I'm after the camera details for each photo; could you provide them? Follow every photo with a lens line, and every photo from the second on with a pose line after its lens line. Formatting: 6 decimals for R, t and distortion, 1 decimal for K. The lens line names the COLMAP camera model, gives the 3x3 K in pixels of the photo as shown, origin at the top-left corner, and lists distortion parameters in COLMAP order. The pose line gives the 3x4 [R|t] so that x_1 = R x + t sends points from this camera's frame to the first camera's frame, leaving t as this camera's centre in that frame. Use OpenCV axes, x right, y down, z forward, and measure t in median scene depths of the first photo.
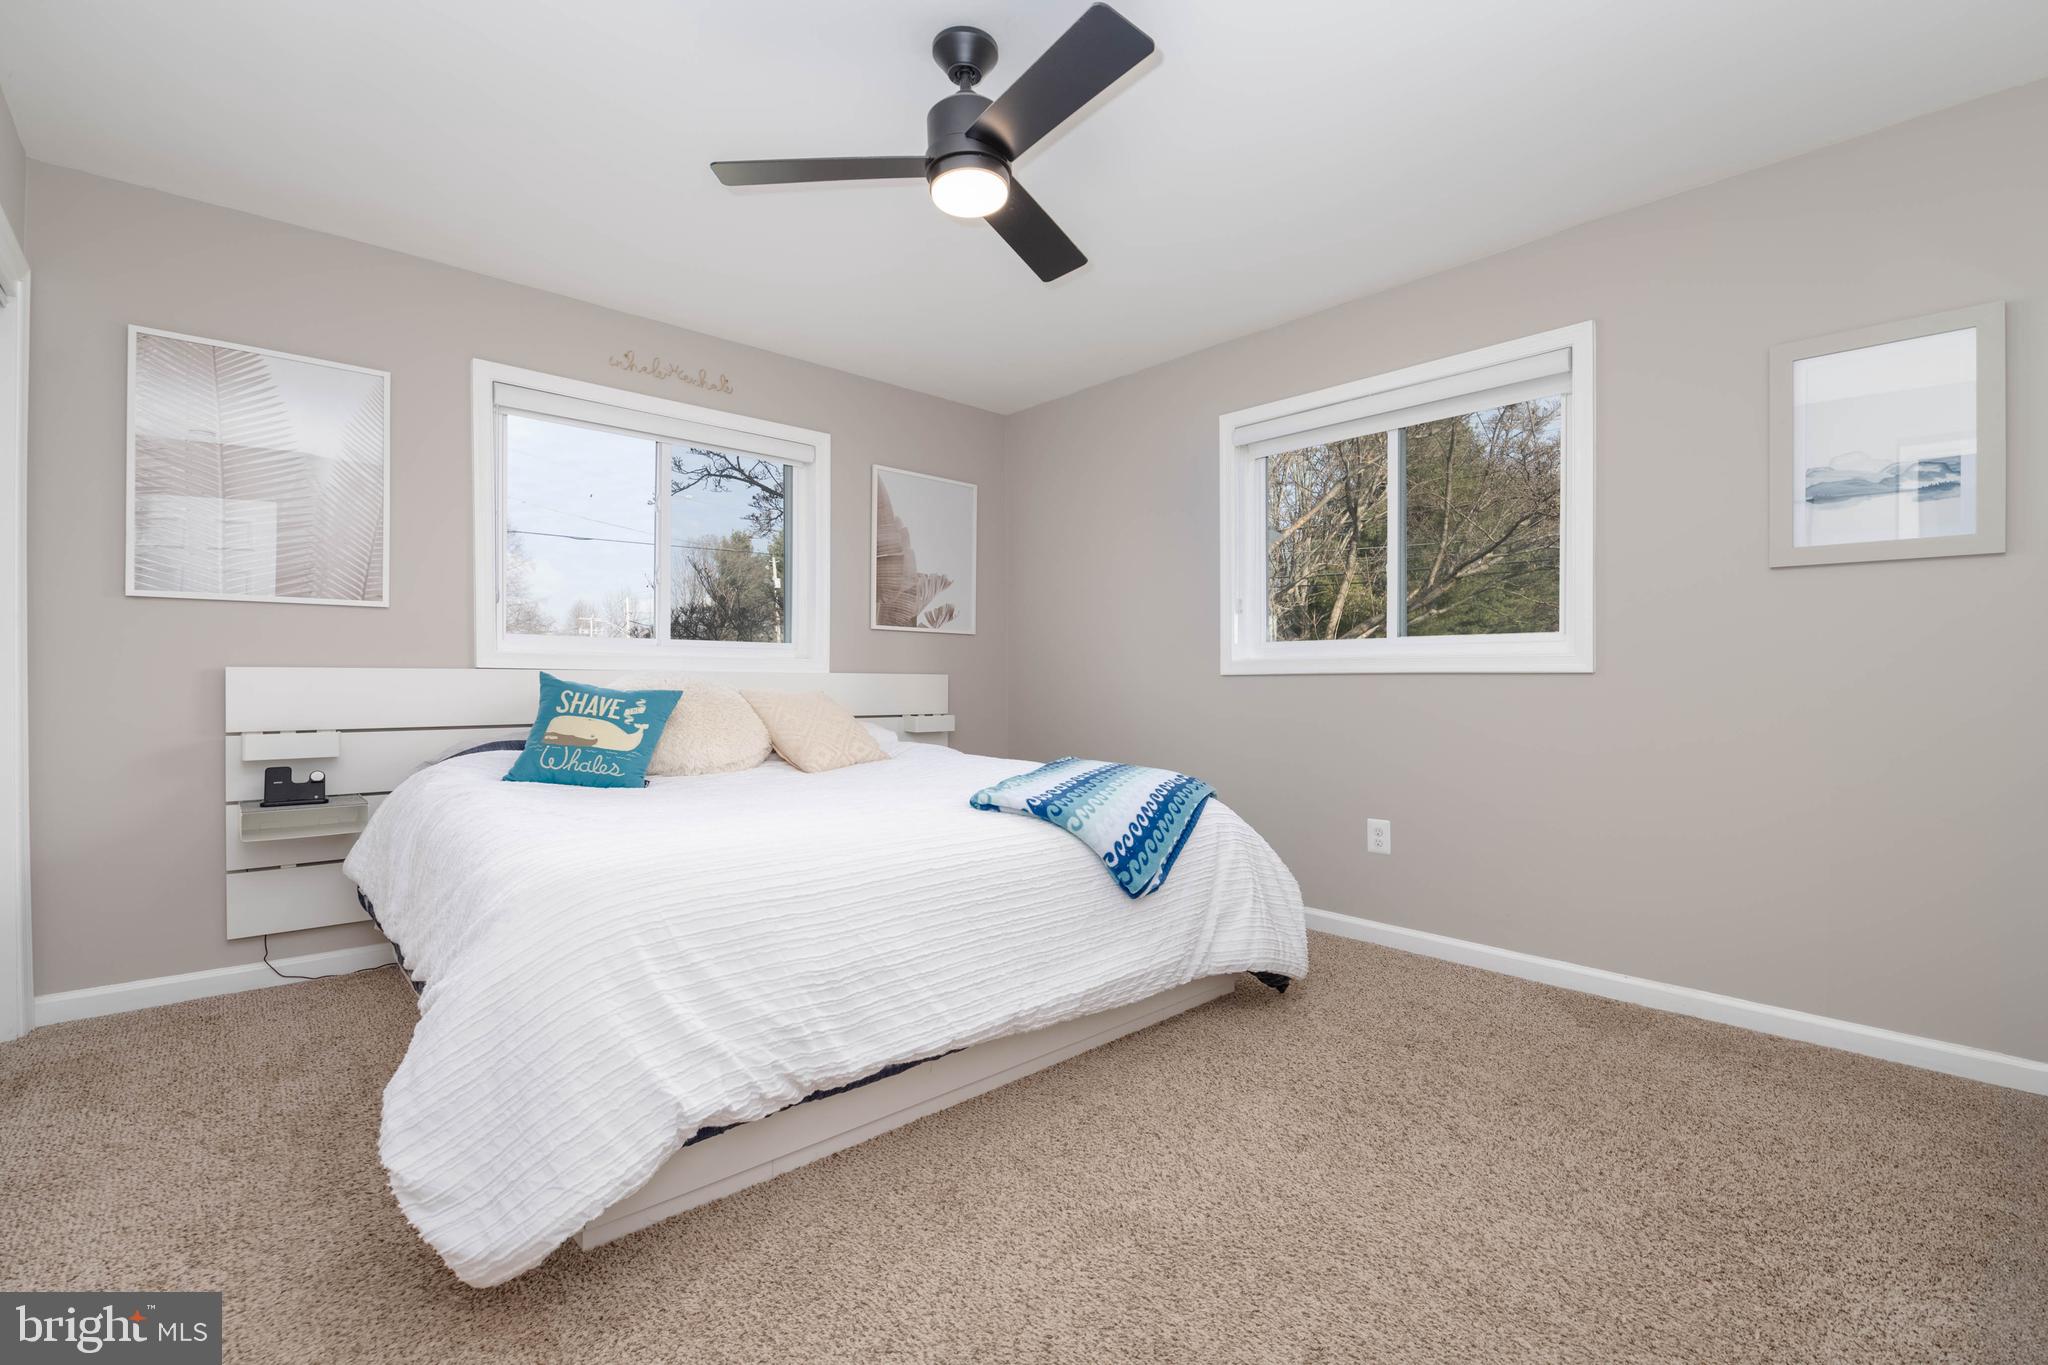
lens RADIAL K [[891.1, 0, 1031.9], [0, 891.1, 679.3], [0, 0, 1]] dist [-0.003007, -0.000421]
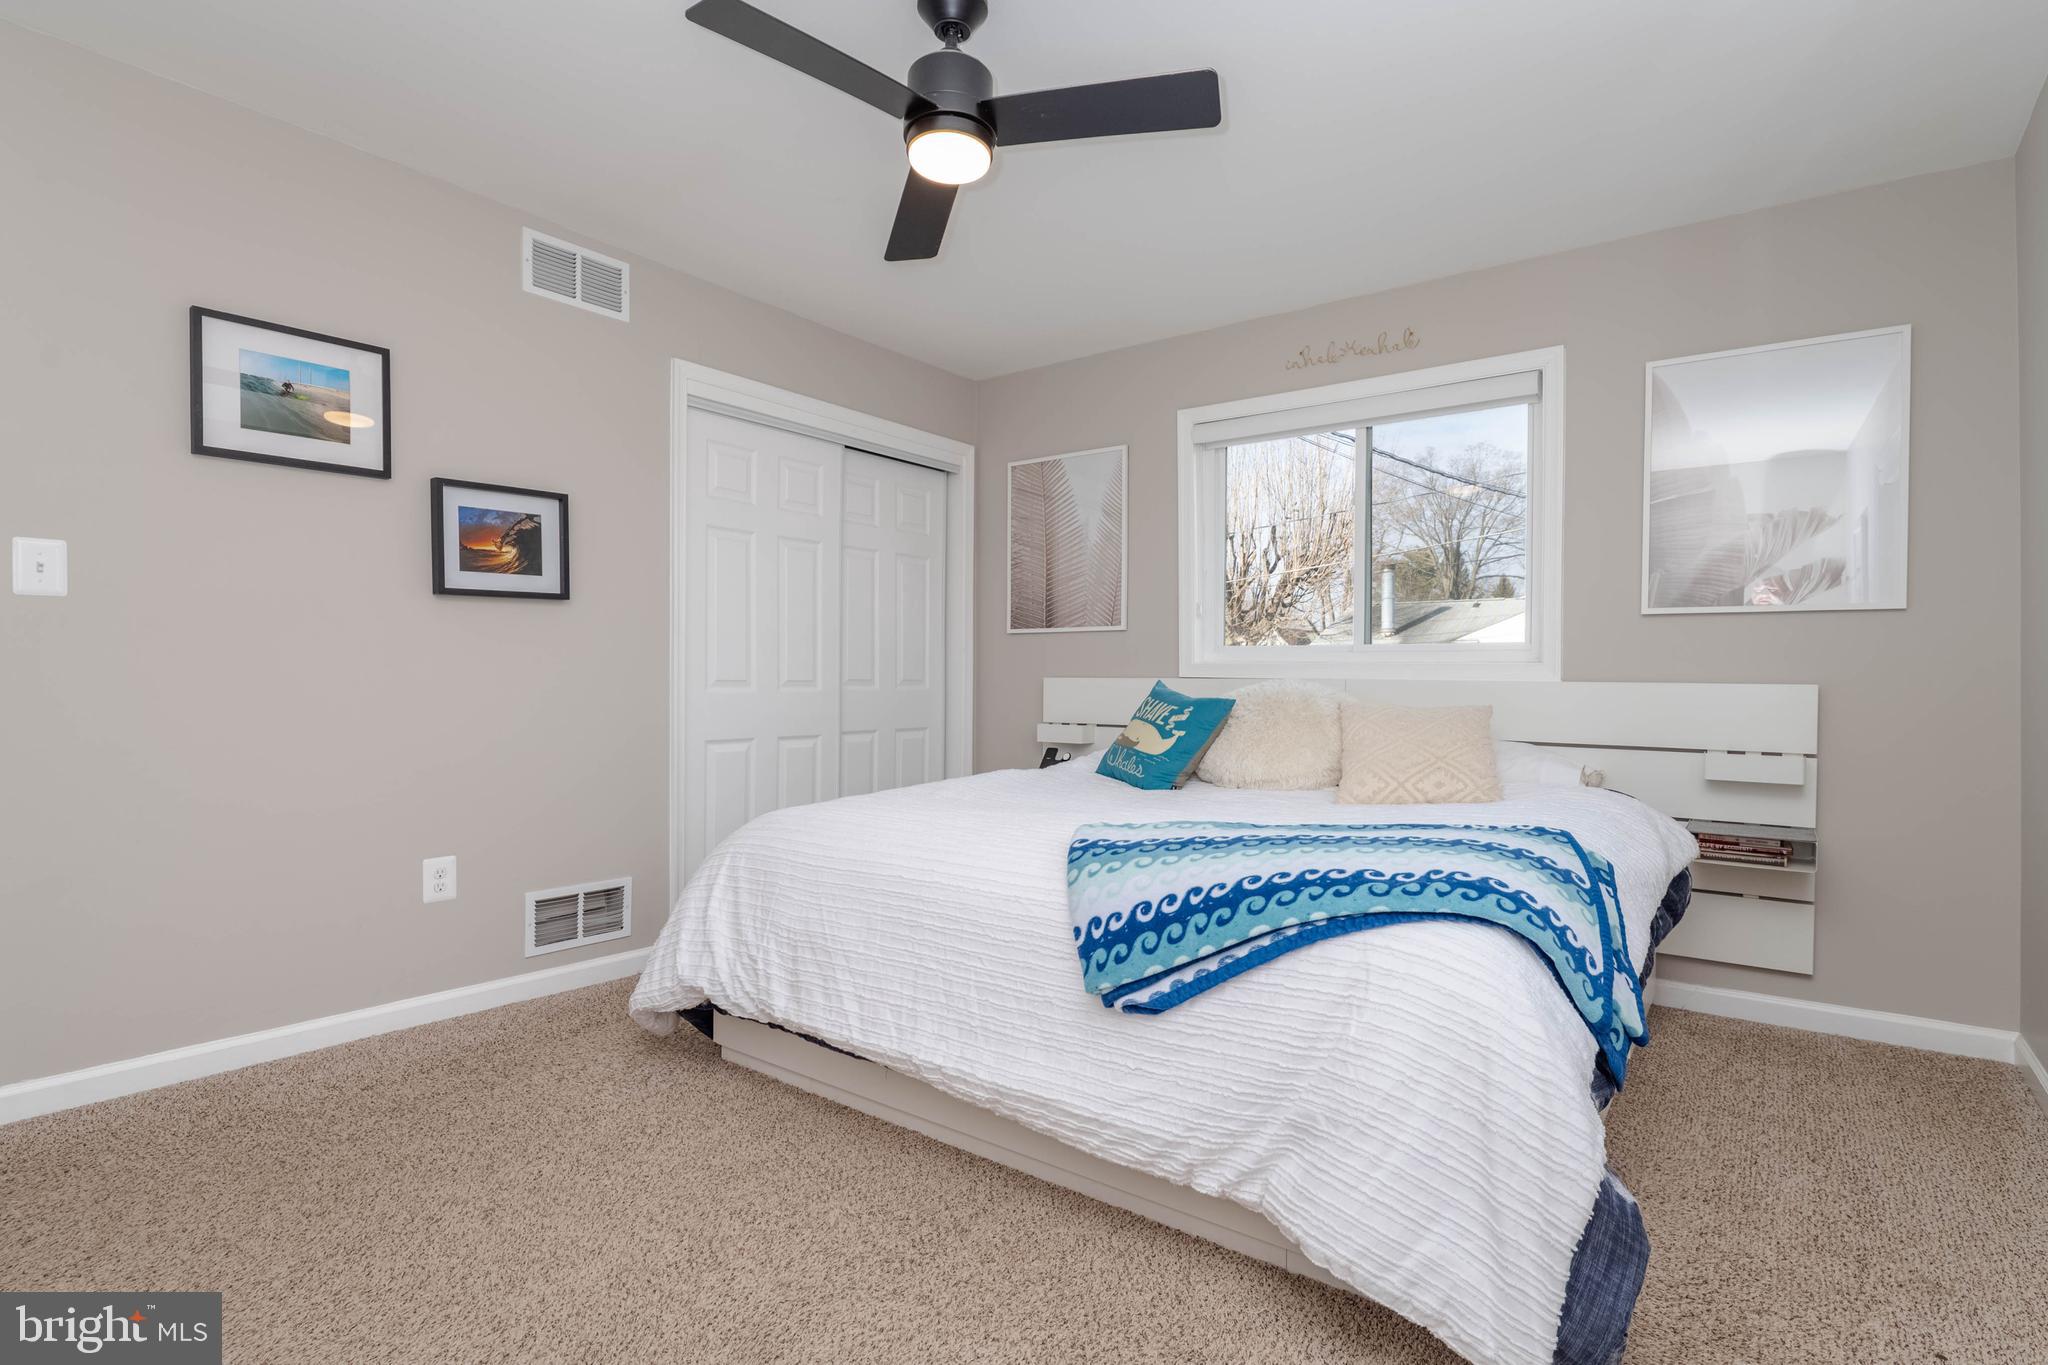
lens RADIAL K [[1014.2, 0, 1057.9], [0, 1014.2, 681.0], [0, 0, 1]] dist [0.009198, 0.000124]
pose [[0.192673, -0.002689, -0.981259, 0.688333], [-0.009313, 0.999946, -0.004569, -0.000597], [0.981219, 0.010018, 0.192637, 0.636958]]
